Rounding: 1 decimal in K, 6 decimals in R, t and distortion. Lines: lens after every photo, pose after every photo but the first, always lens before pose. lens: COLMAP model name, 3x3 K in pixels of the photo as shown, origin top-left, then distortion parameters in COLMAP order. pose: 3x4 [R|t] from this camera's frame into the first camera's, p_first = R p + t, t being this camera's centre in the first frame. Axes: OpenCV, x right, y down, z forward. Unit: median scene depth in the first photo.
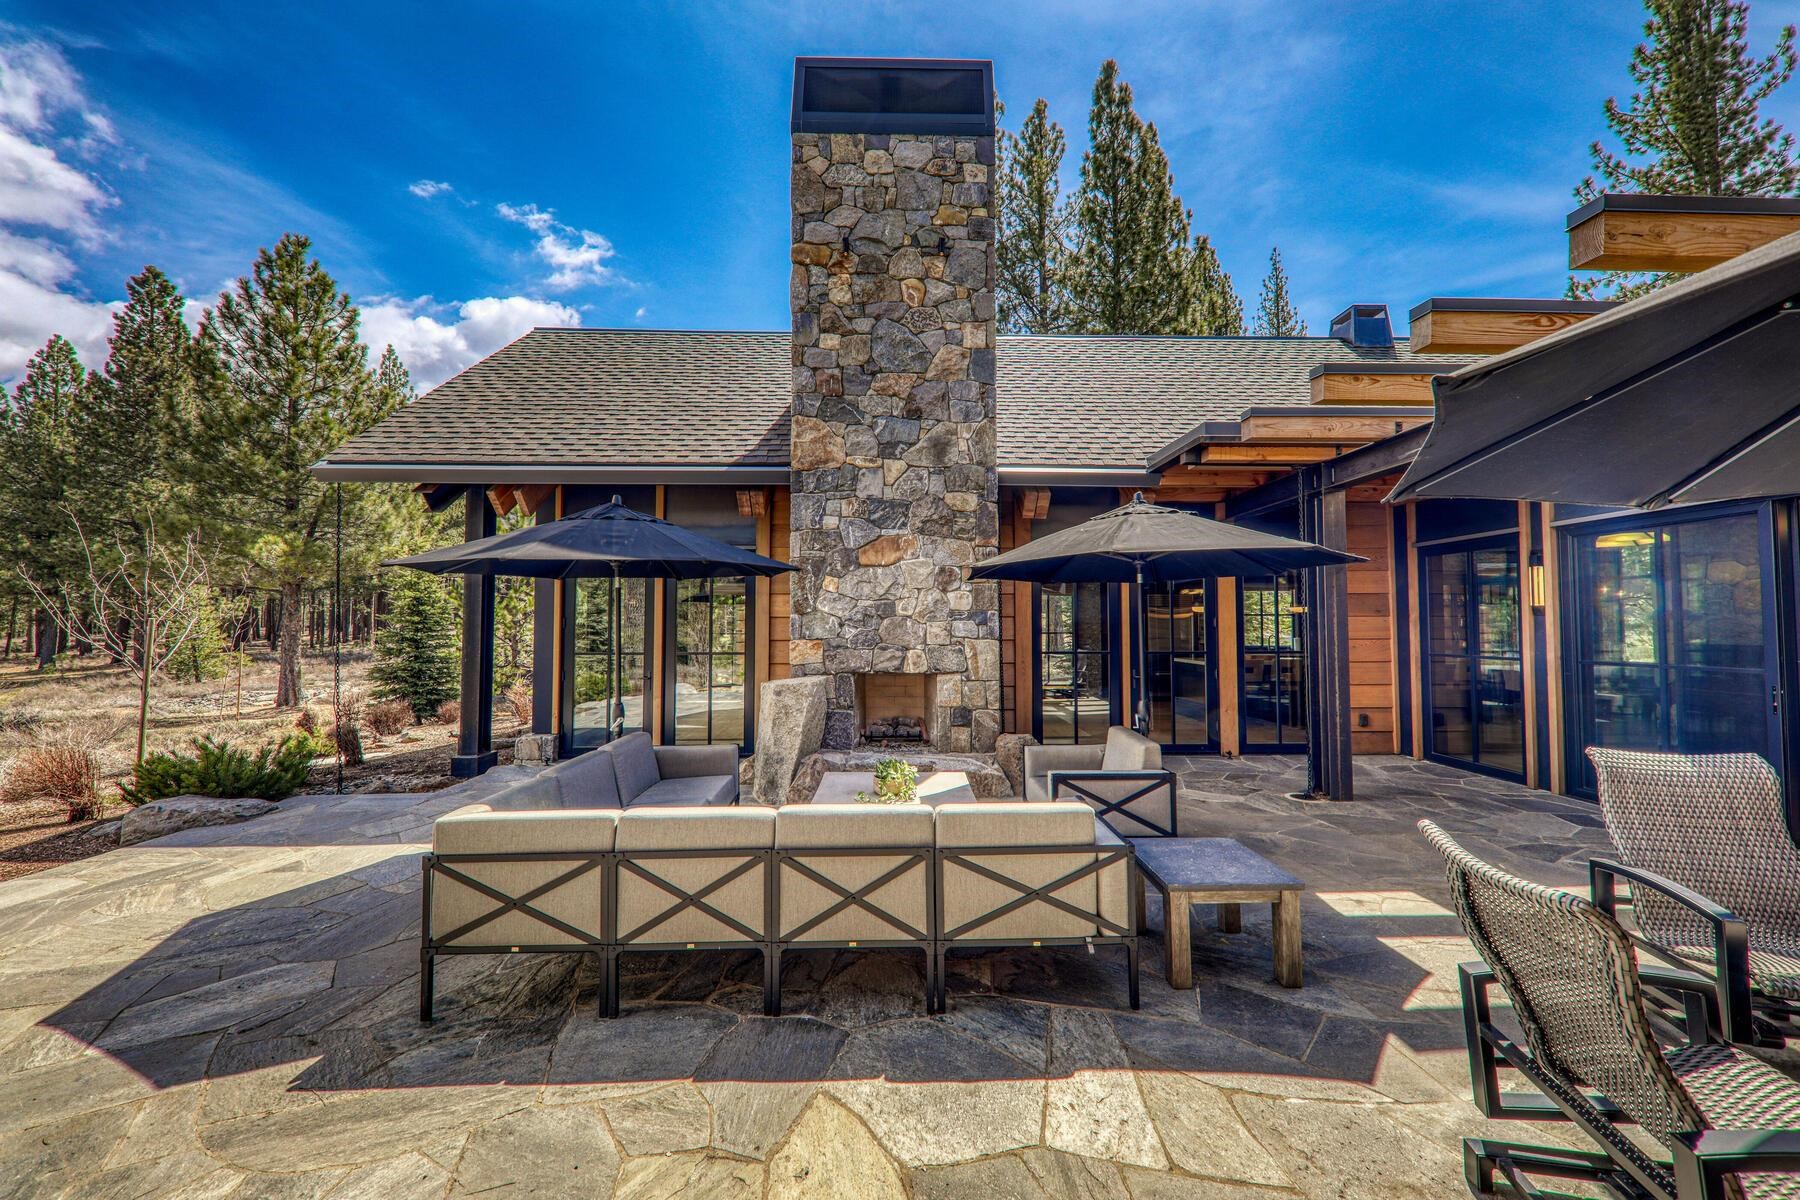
lens RADIAL K [[628.9, 0, 887.3], [0, 628.9, 603.8], [0, 0, 1]] dist [0.000266, -0.000534]
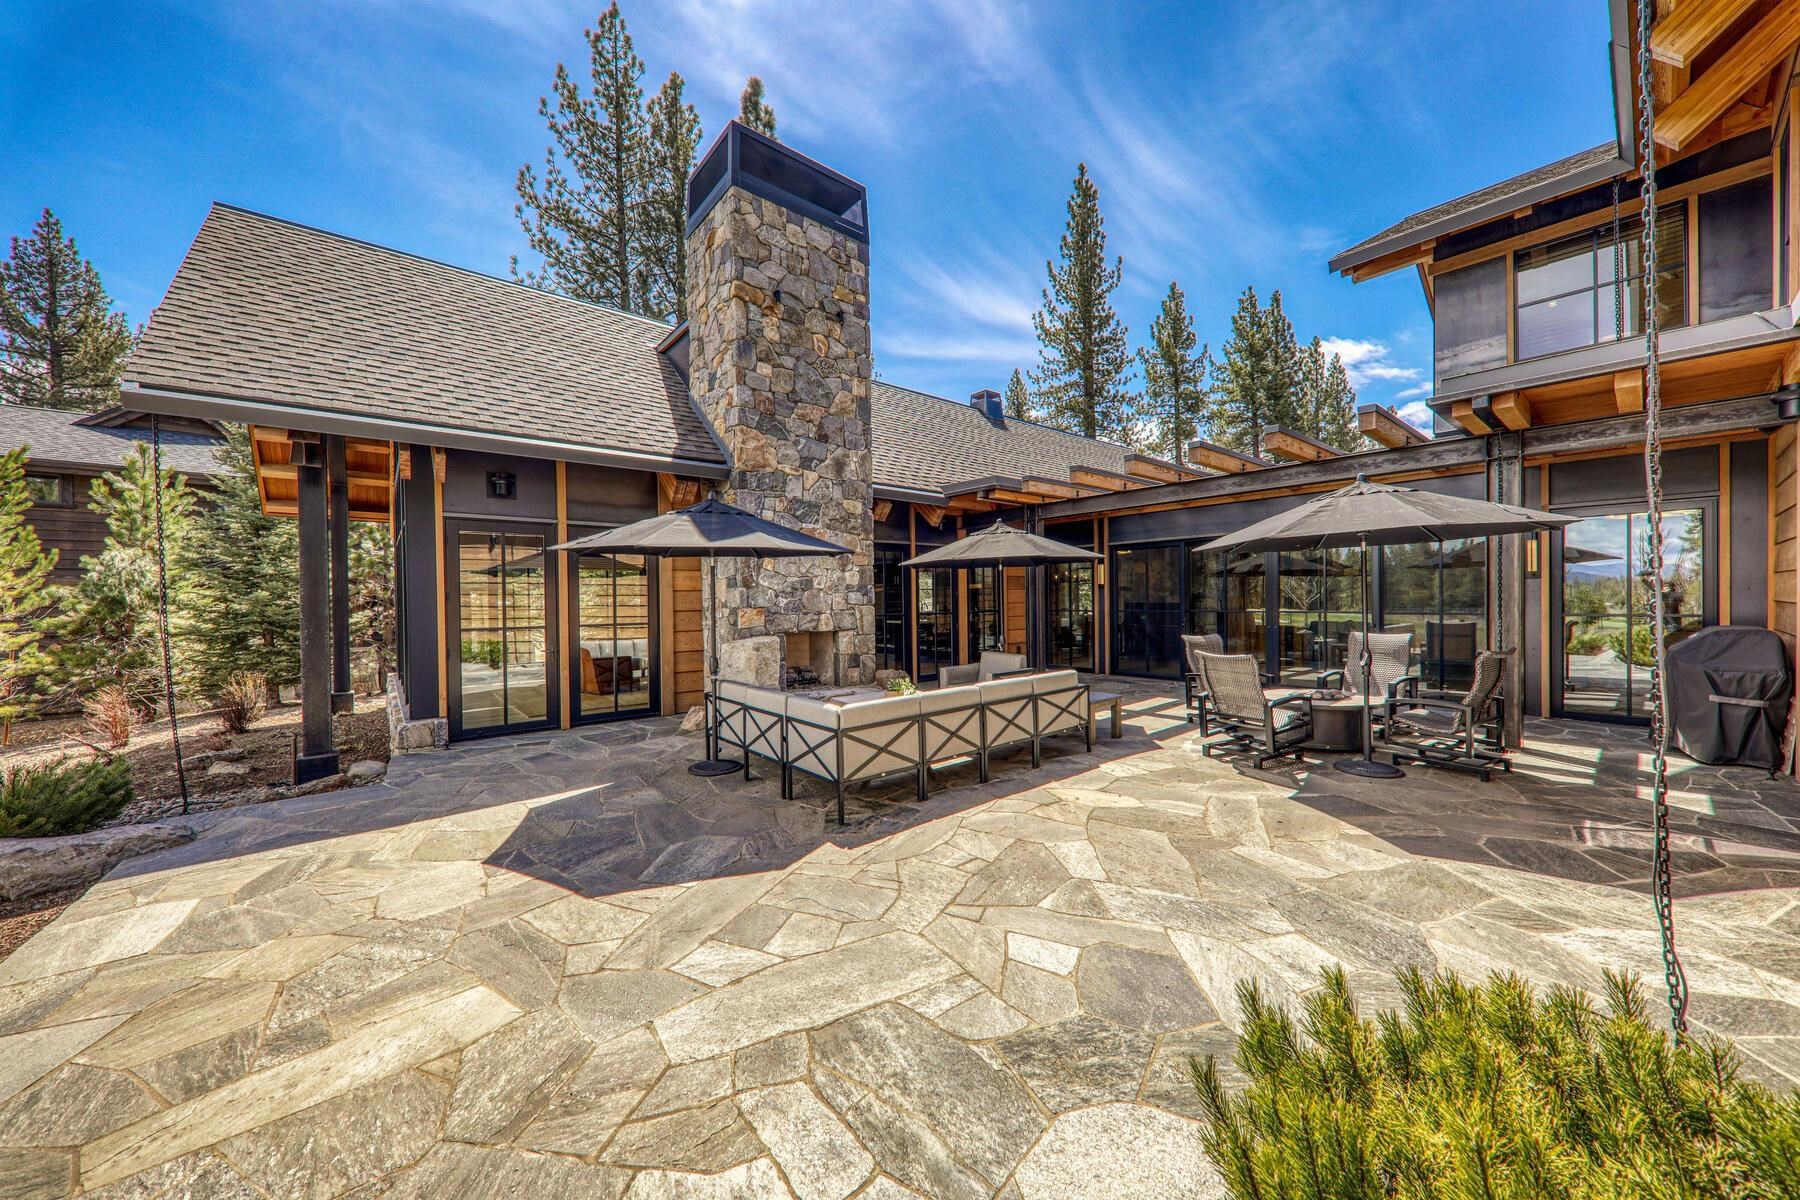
lens RADIAL K [[643.8, 0, 900.0], [0, 643.8, 600.0], [0, 0, 1]] dist [-0.001970, -0.000266]
pose [[0.776192, -0.010691, 0.630405, -0.699567], [-0.010485, 0.999499, 0.029859, -0.000186], [-0.630409, -0.029786, 0.775692, -0.176995]]
